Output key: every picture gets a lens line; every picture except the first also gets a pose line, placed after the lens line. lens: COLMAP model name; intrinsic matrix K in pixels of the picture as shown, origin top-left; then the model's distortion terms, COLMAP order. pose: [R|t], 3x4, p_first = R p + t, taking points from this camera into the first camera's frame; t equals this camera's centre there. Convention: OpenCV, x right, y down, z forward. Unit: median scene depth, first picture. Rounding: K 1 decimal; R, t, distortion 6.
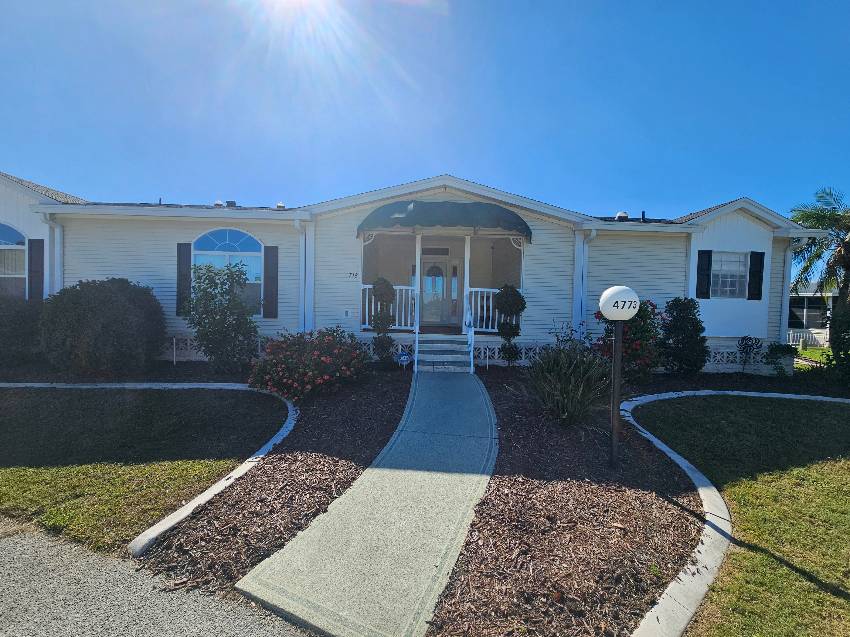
lens RADIAL K [[341.2, 0, 425.0], [0, 341.2, 318.5], [0, 0, 1]] dist [-0.000271, -0.000011]
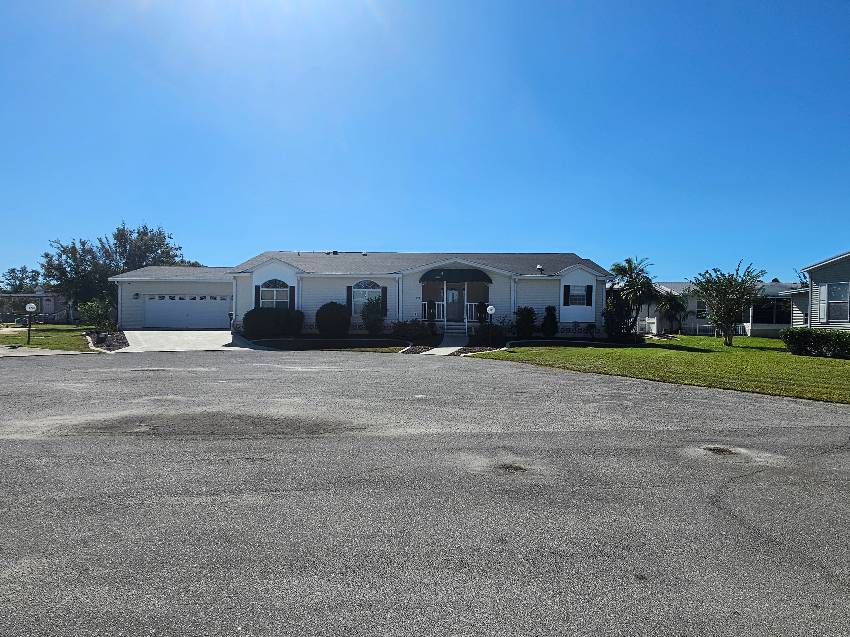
lens RADIAL K [[341.2, 0, 425.0], [0, 341.2, 318.5], [0, 0, 1]] dist [-0.000271, -0.000011]
pose [[0.994070, -0.011900, -0.108091, 0.097609], [0.011634, 0.999928, -0.003091, 0.025812], [0.108120, 0.001815, 0.994136, -1.448714]]
